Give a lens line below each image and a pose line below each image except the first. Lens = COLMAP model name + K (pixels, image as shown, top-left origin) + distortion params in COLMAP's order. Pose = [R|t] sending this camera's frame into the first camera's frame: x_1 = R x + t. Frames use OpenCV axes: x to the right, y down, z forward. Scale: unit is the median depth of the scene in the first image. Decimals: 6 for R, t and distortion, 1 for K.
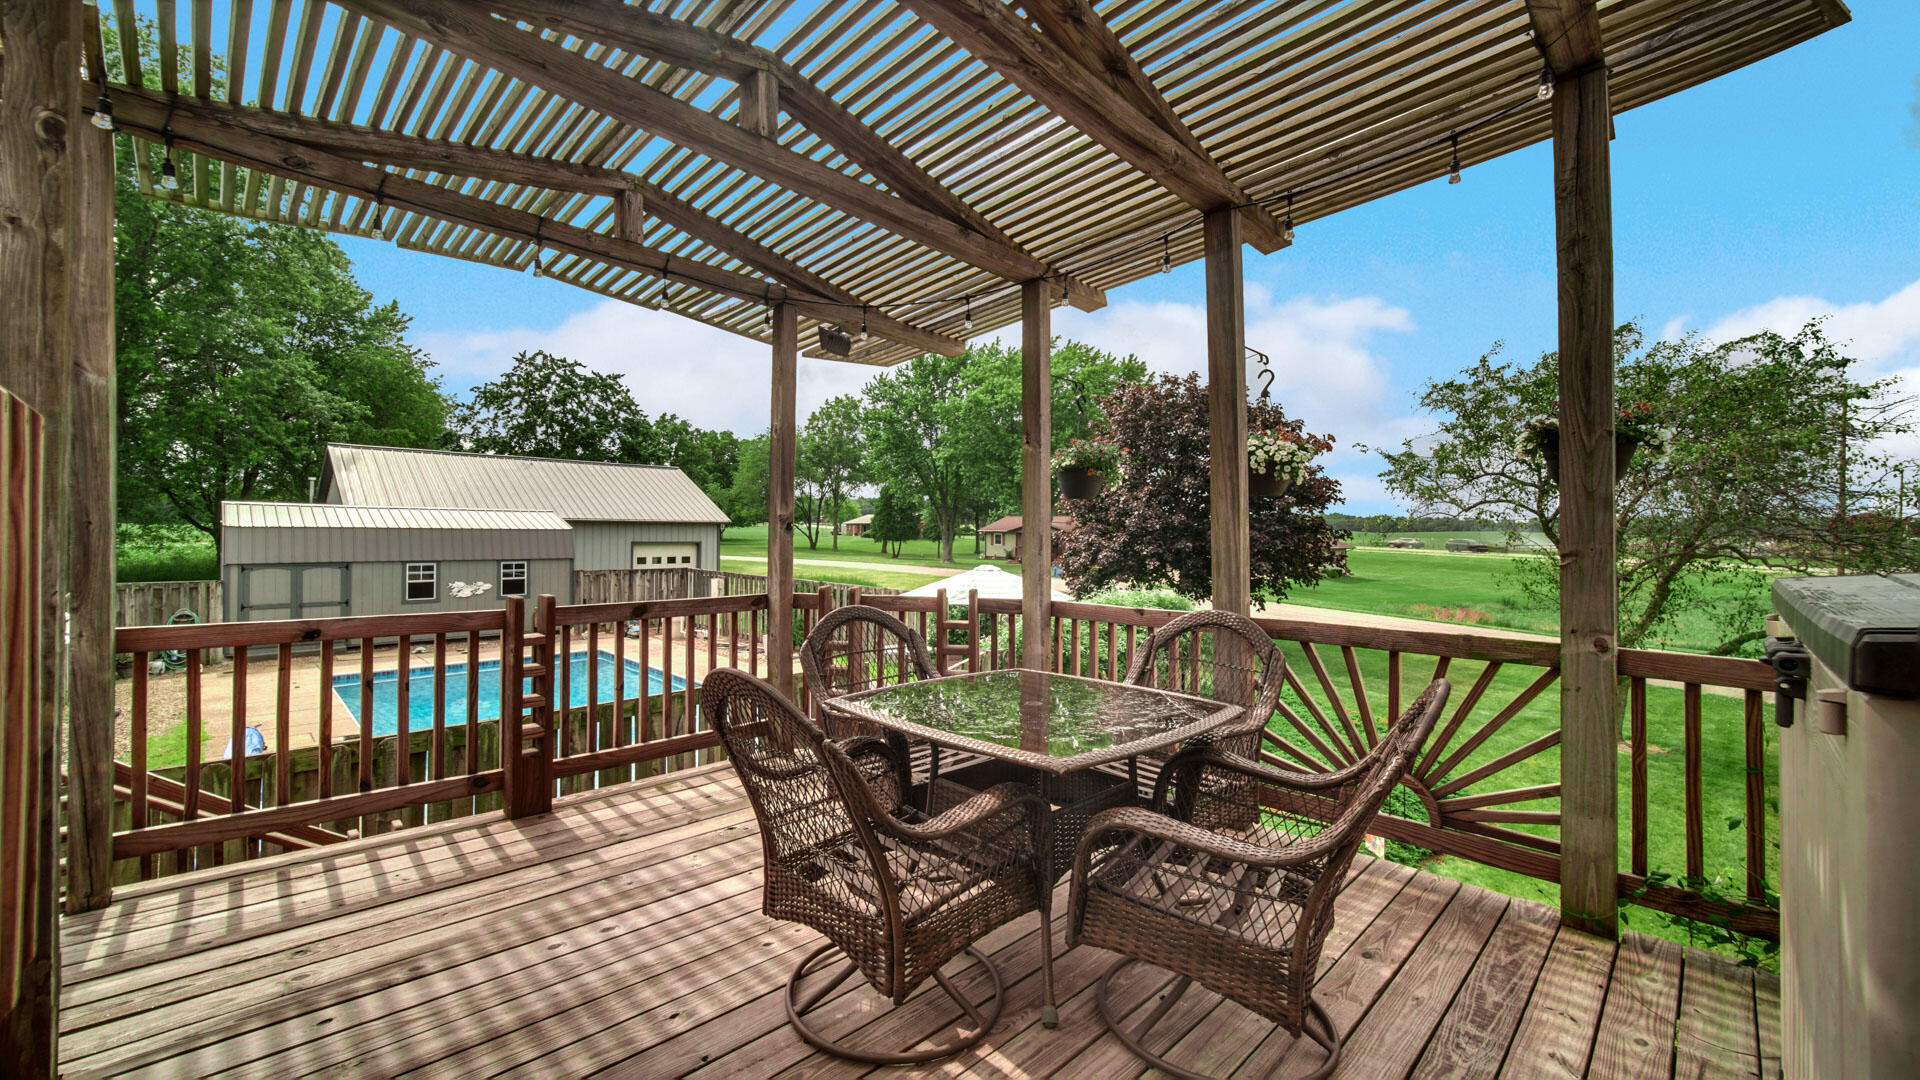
lens RADIAL K [[762.6, 0, 951.9], [0, 762.6, 529.9], [0, 0, 1]] dist [-0.003241, -0.000249]
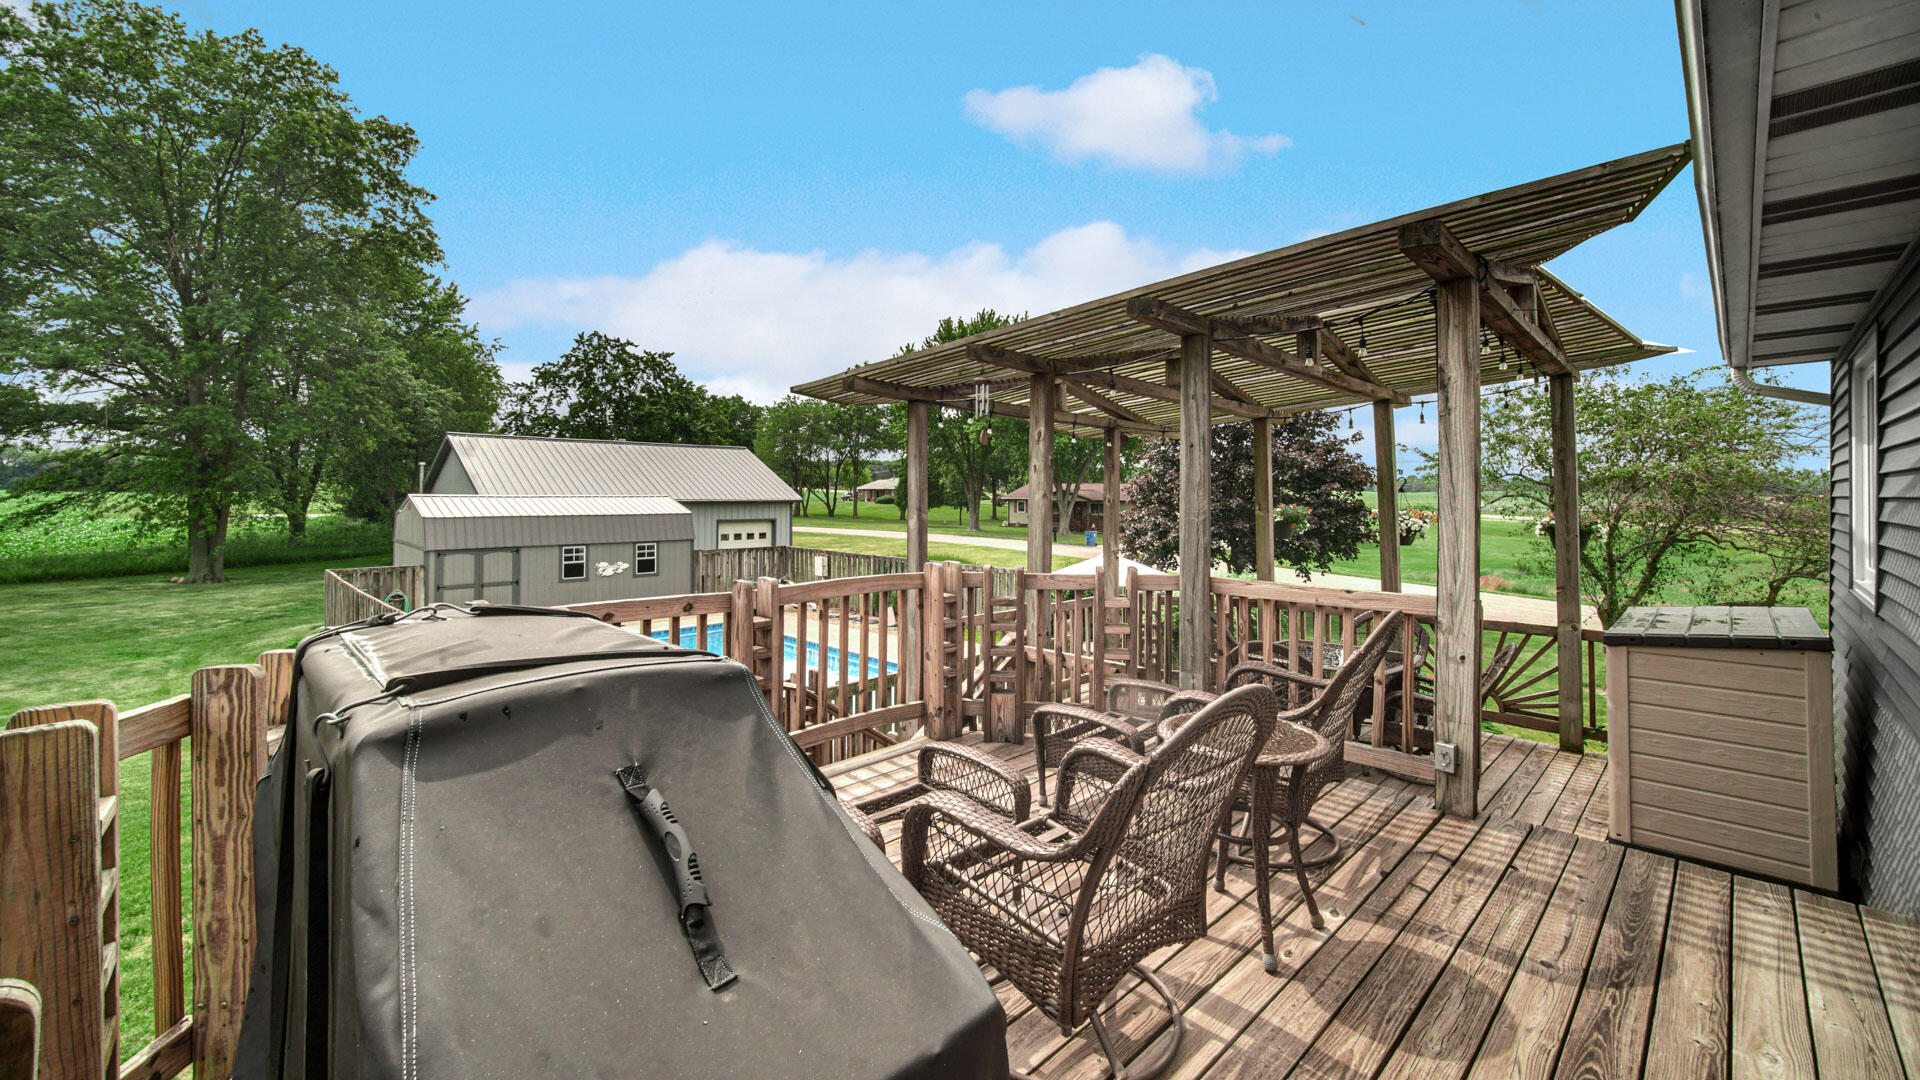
lens RADIAL K [[784.7, 0, 959.8], [0, 784.7, 481.2], [0, 0, 1]] dist [-0.001724, -0.000007]
pose [[0.999939, -0.005664, 0.009464, -0.085665], [0.005785, 0.999901, -0.012807, -0.022641], [-0.009391, 0.012861, 0.999873, -0.113415]]
